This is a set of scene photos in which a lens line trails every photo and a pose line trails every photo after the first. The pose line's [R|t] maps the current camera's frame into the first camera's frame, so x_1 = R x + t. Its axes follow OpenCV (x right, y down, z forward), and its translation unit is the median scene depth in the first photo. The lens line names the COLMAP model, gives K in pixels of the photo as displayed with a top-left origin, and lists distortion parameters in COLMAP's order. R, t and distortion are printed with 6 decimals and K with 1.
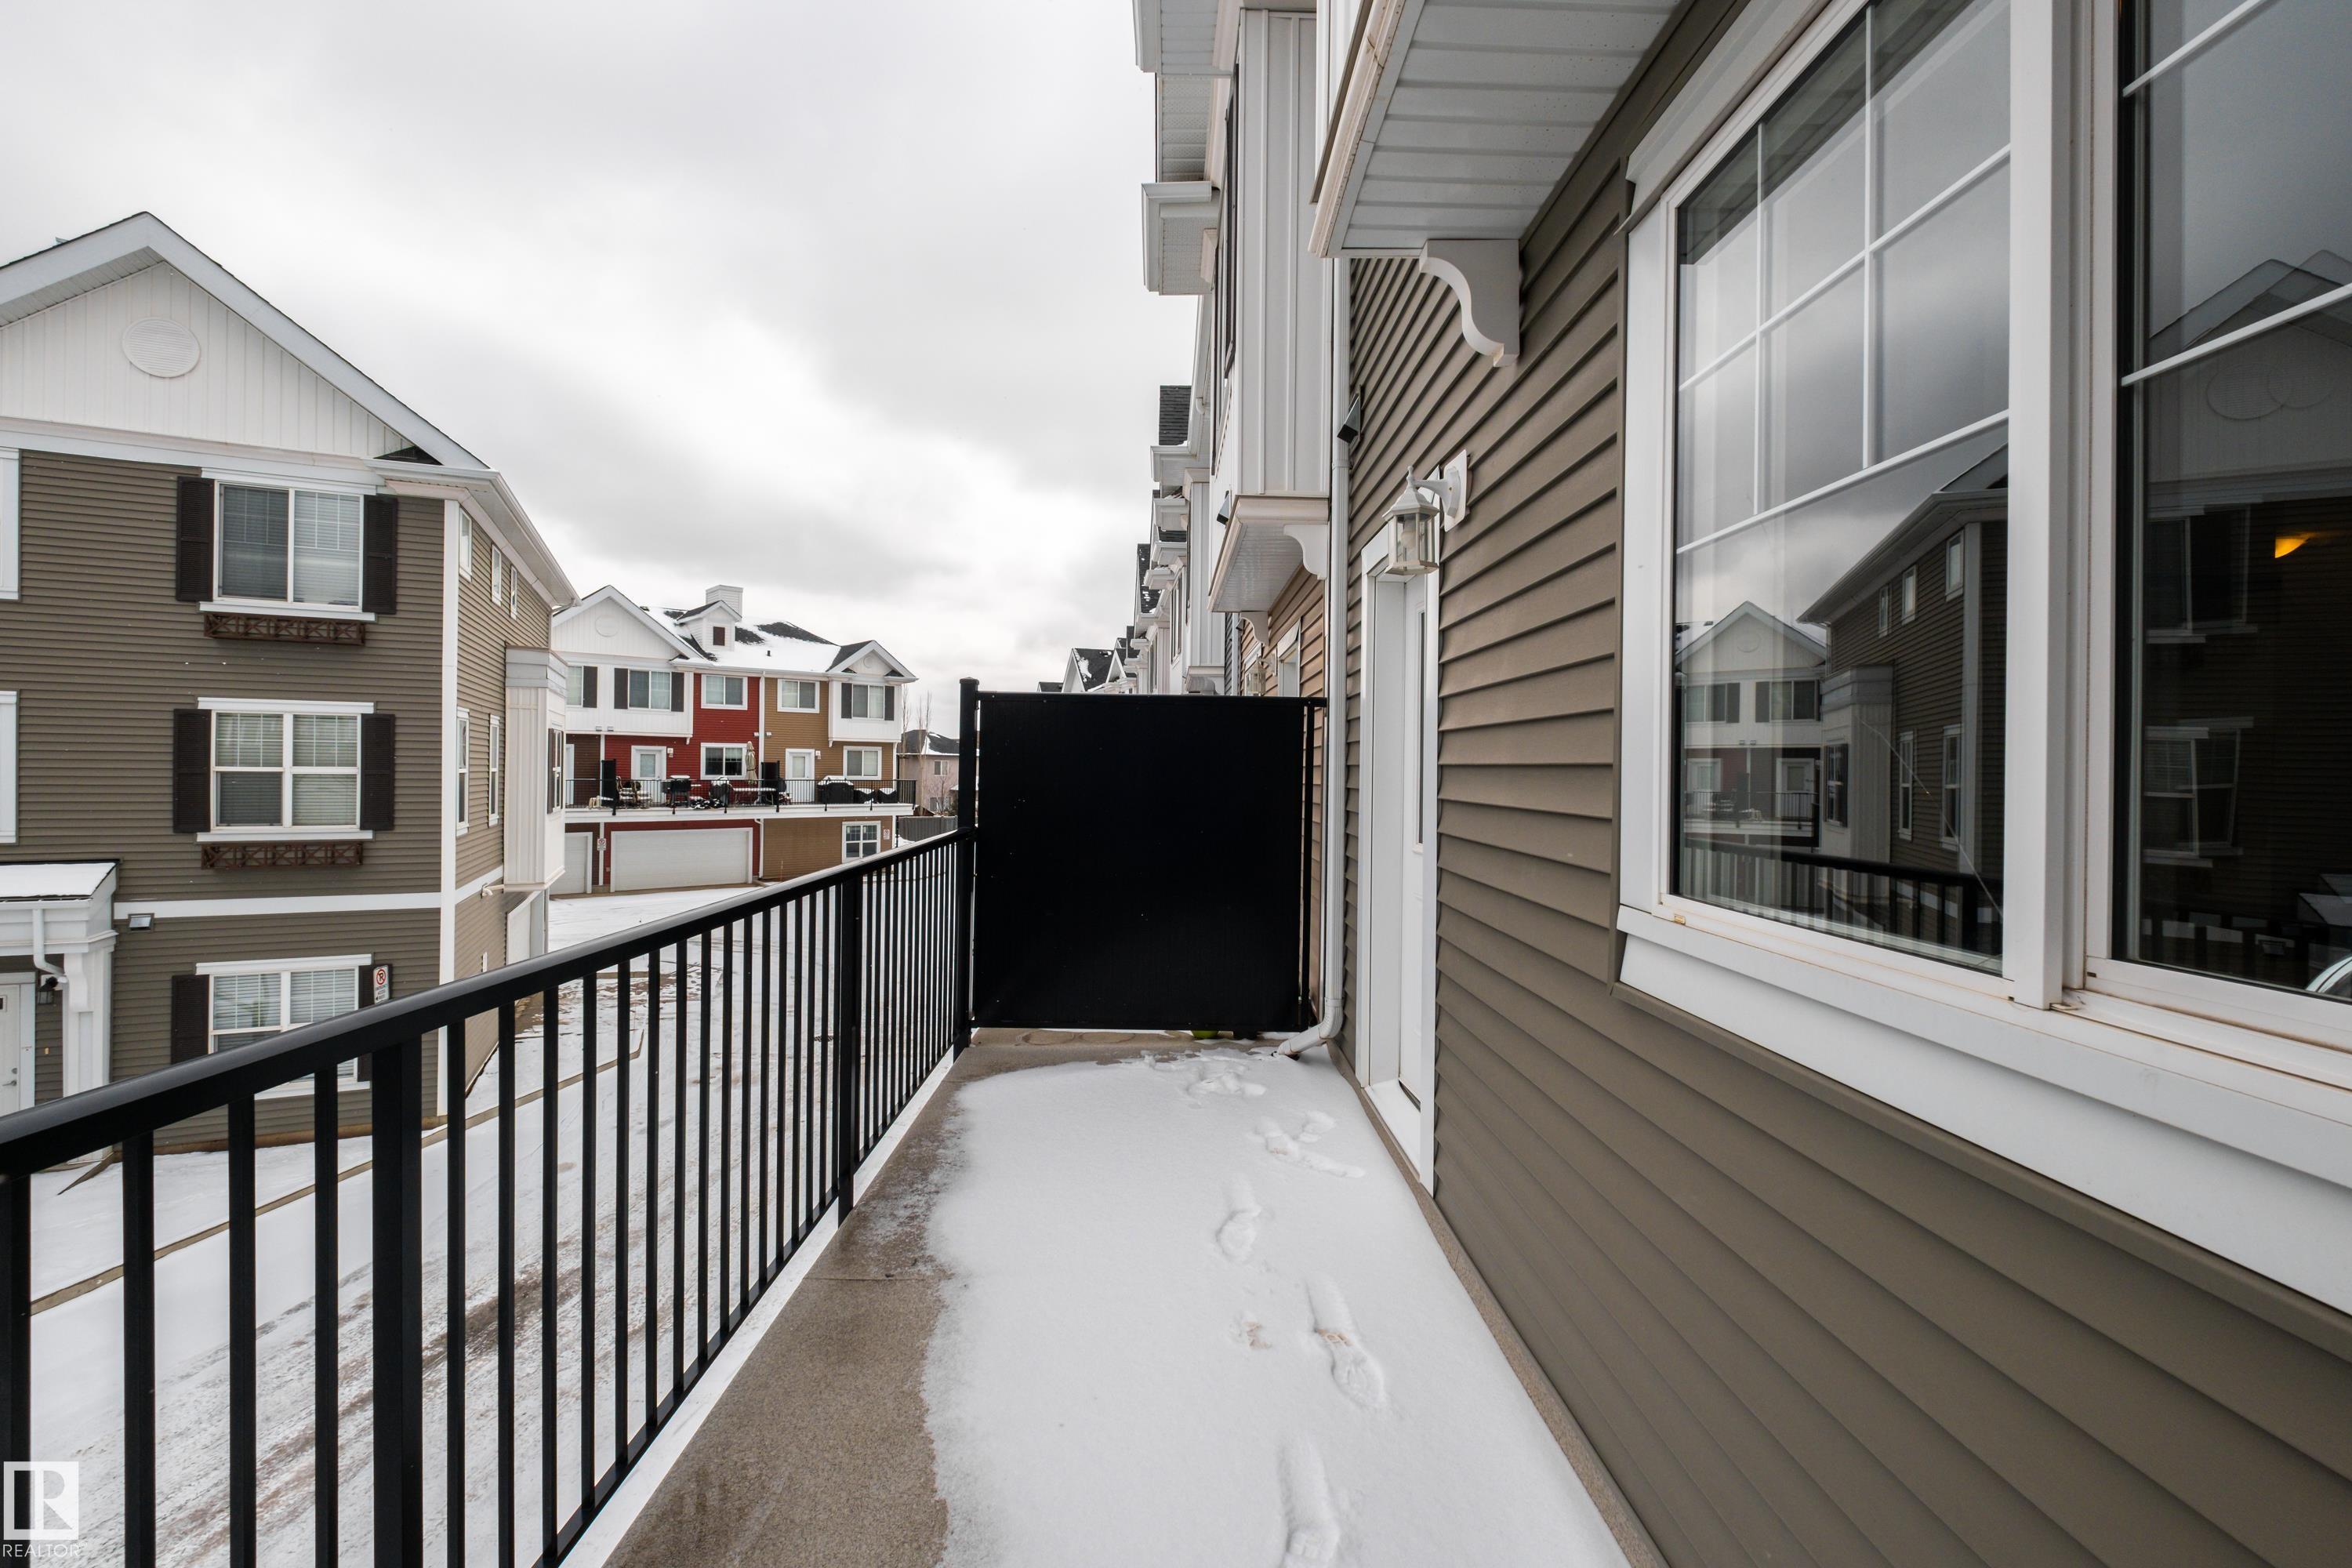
lens RADIAL K [[1074.6, 0, 1186.7], [0, 1074.6, 776.7], [0, 0, 1]] dist [-0.000728, -0.001205]
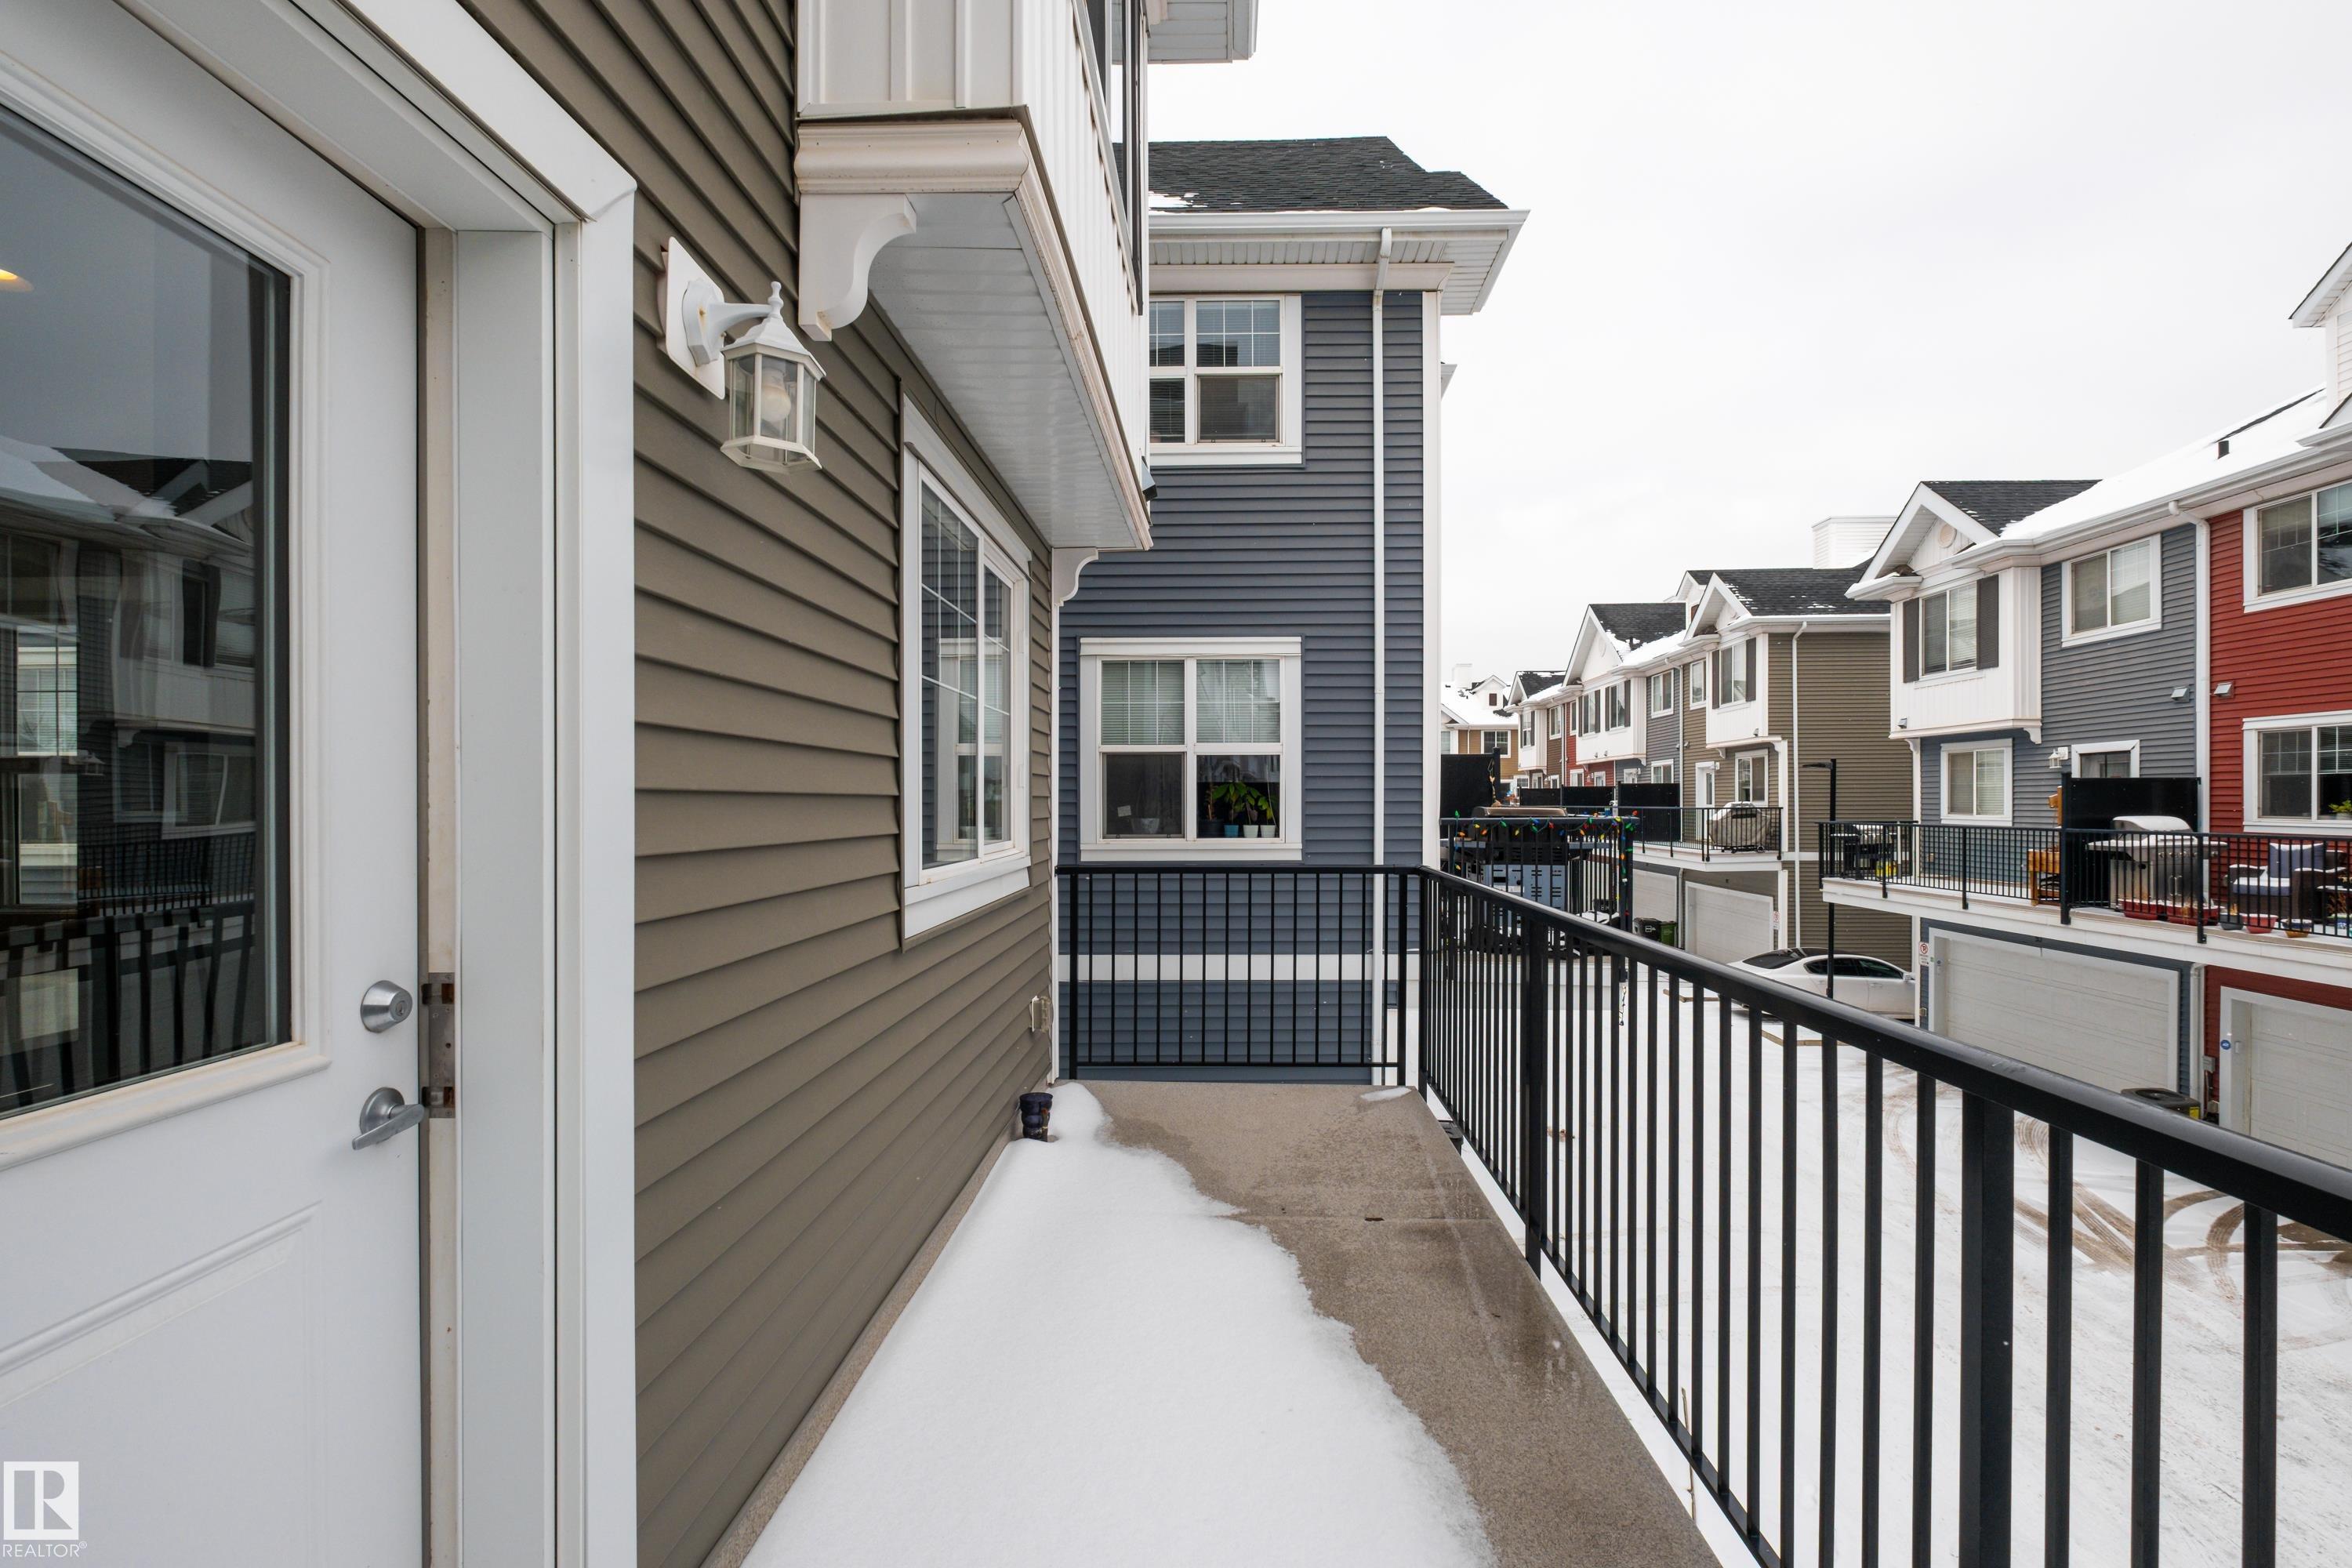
lens RADIAL K [[1074.6, 0, 1186.7], [0, 1074.6, 776.7], [0, 0, 1]] dist [-0.000728, -0.001205]
pose [[-0.998152, -0.008107, 0.060218, -0.064245], [-0.009919, 0.999505, -0.029850, -0.001550], [-0.059946, -0.030392, -0.997739, 1.872429]]
